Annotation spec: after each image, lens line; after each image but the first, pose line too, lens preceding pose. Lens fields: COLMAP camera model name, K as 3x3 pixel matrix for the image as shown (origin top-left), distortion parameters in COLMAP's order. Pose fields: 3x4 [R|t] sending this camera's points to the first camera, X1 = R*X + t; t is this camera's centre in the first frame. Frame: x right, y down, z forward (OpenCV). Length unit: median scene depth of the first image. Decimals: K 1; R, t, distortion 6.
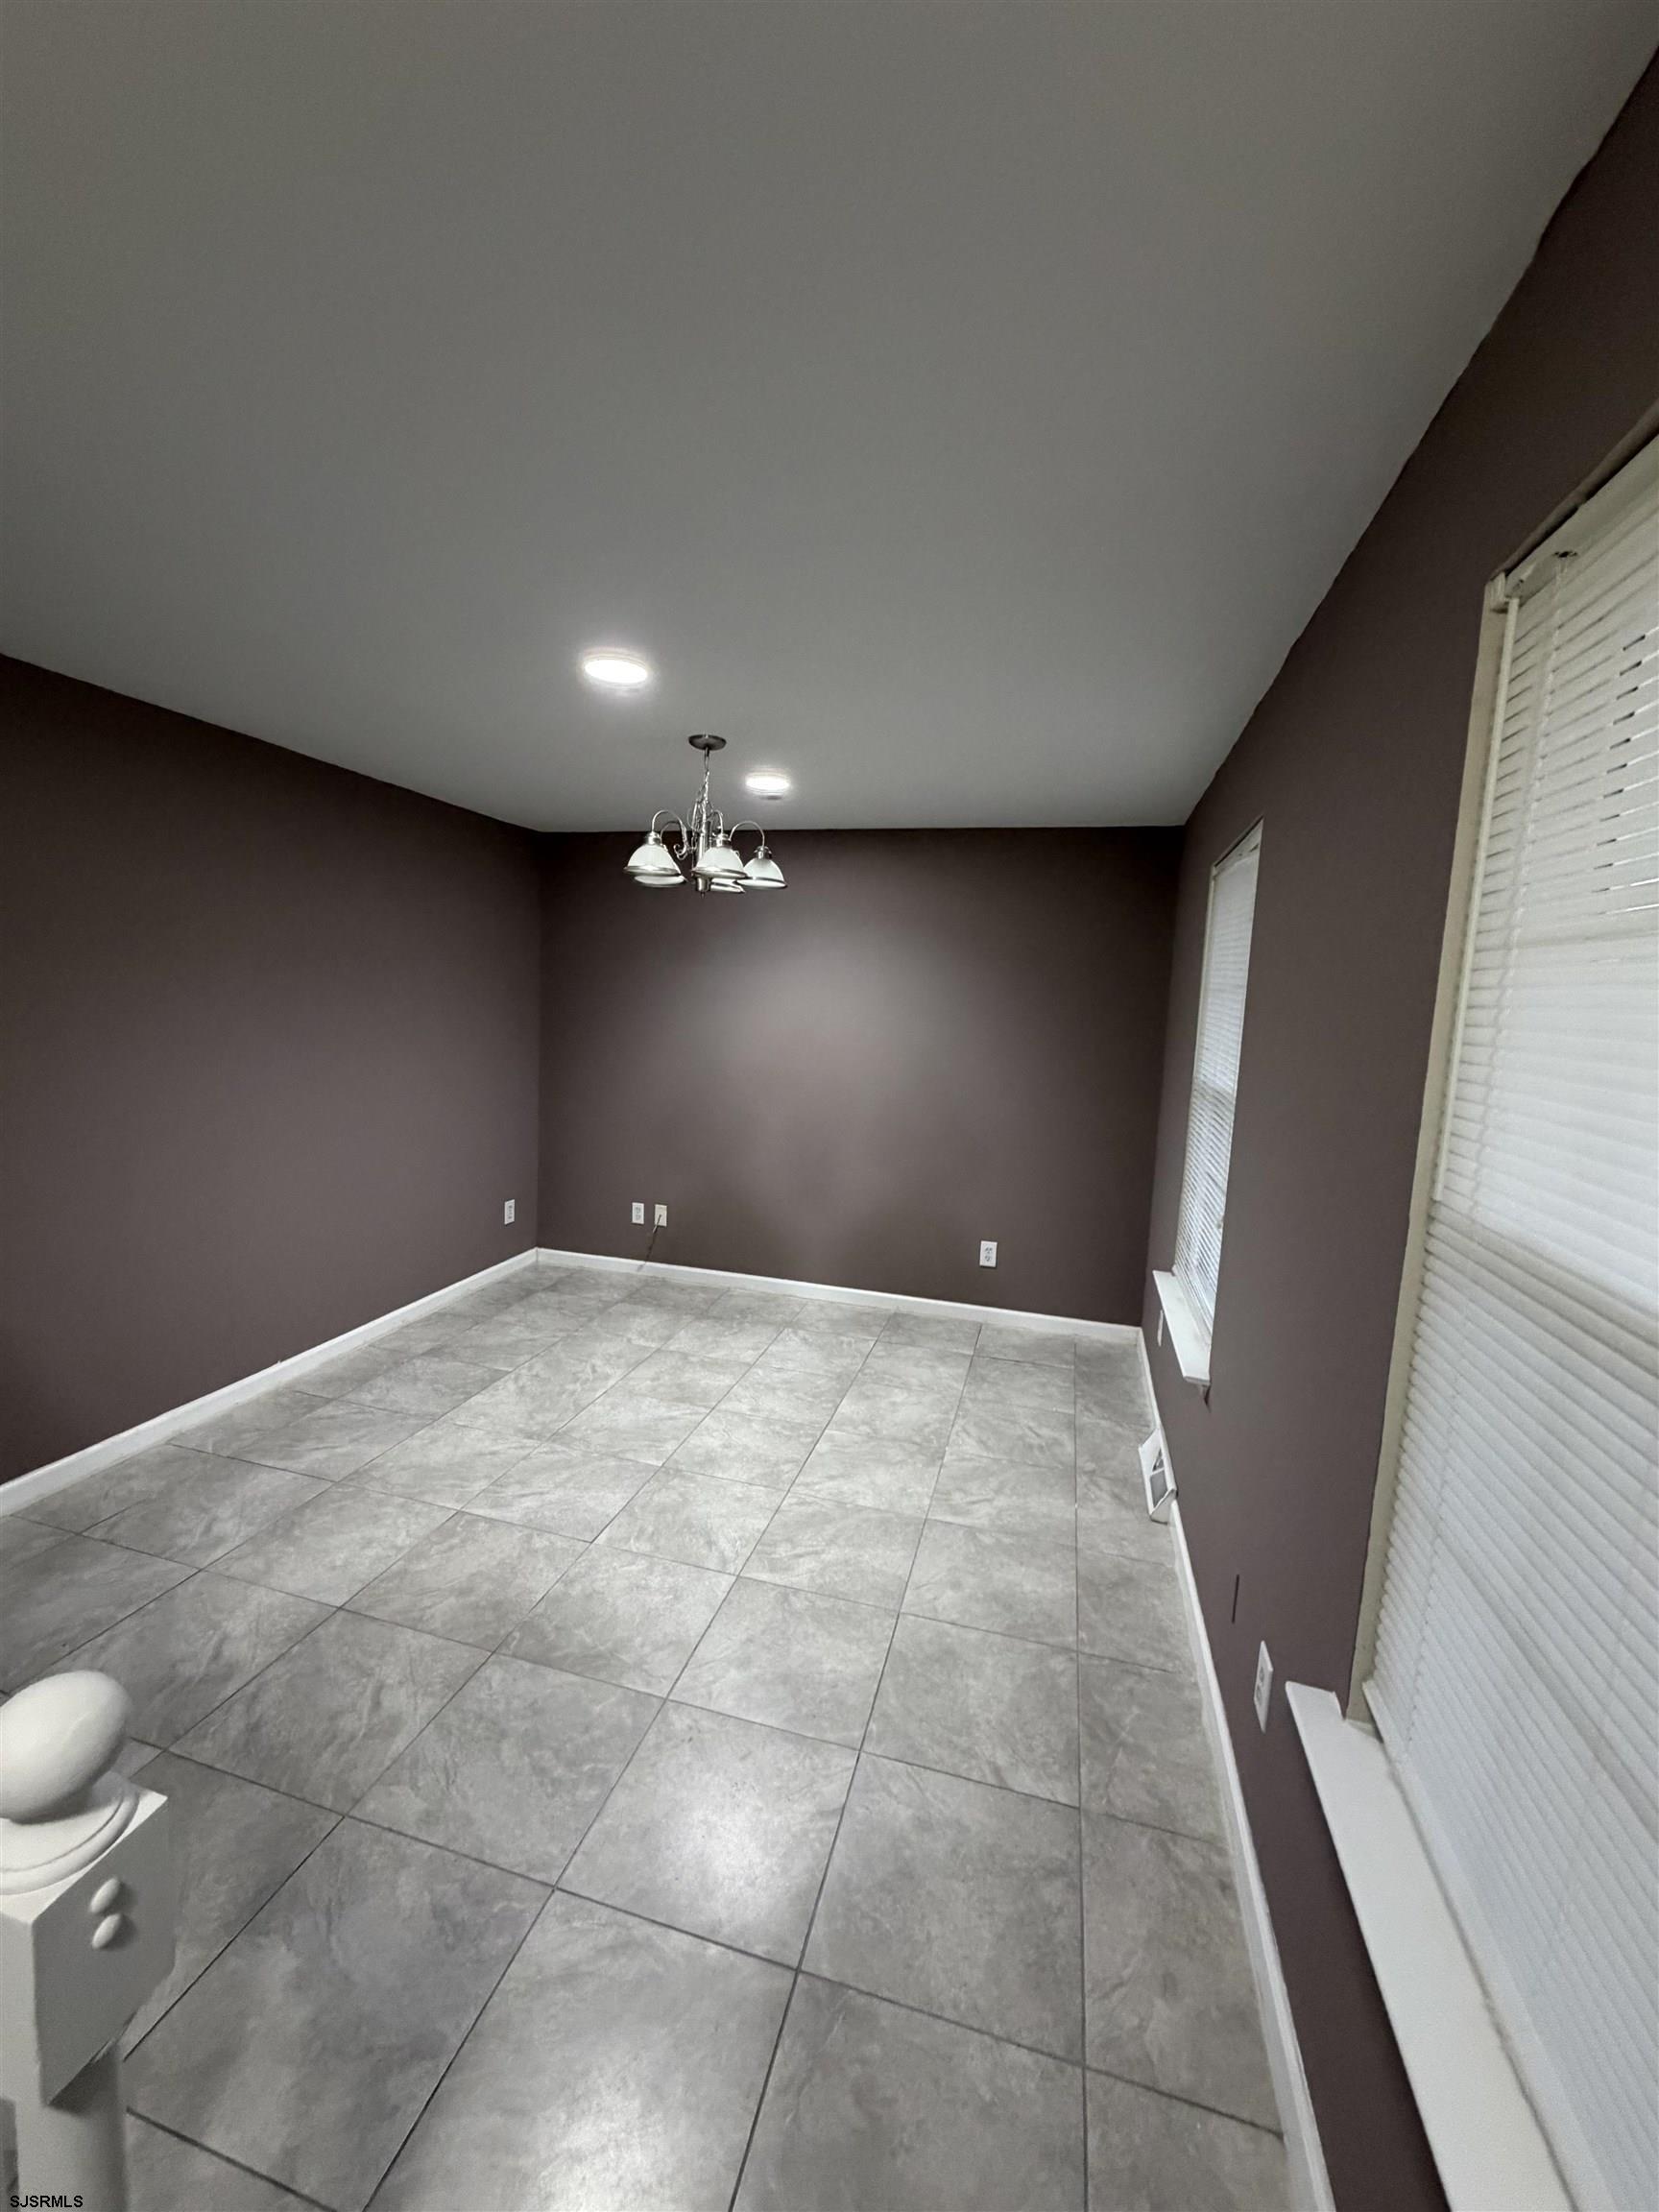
lens RADIAL K [[884.1, 0, 824.9], [0, 884.1, 1083.2], [0, 0, 1]] dist [-0.000797, 0.000677]
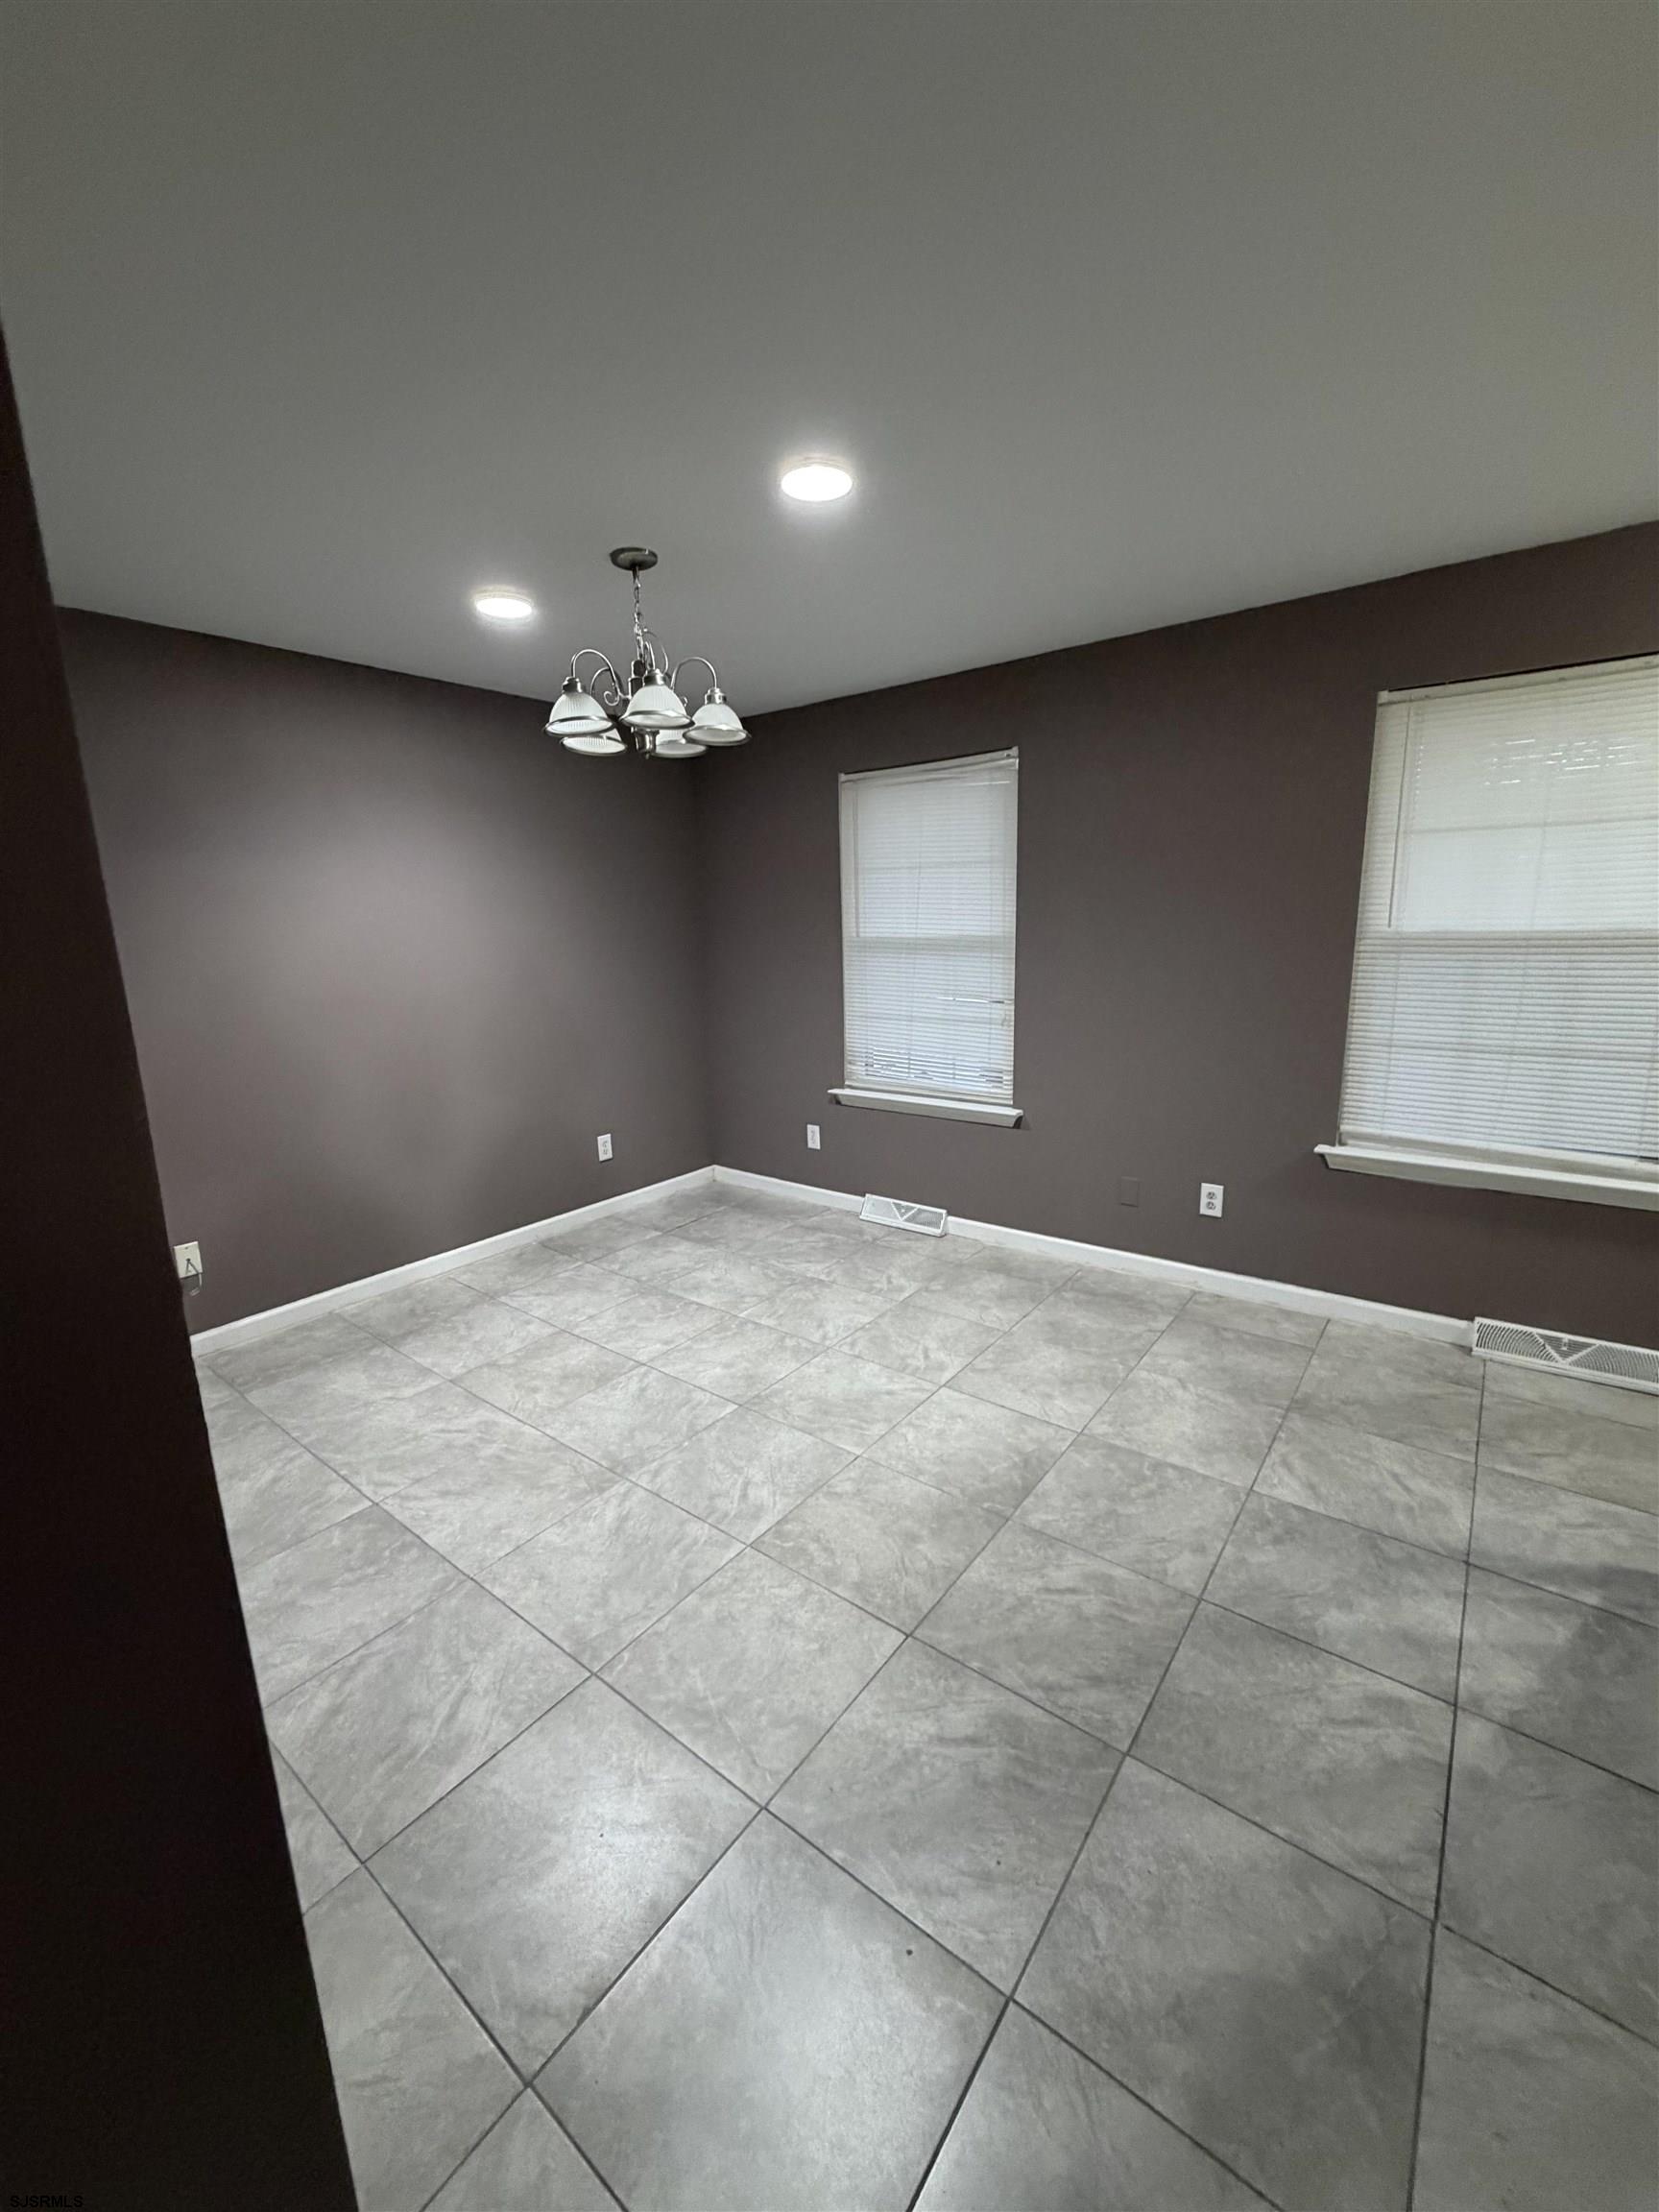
lens RADIAL K [[884.1, 0, 828.1], [0, 884.1, 1089.8], [0, 0, 1]] dist [-0.000797, 0.000677]
pose [[0.376597, -0.231096, 0.897089, -0.846045], [0.130038, 0.971984, 0.195800, -0.047495], [-0.917205, 0.042918, 0.396097, 0.511725]]
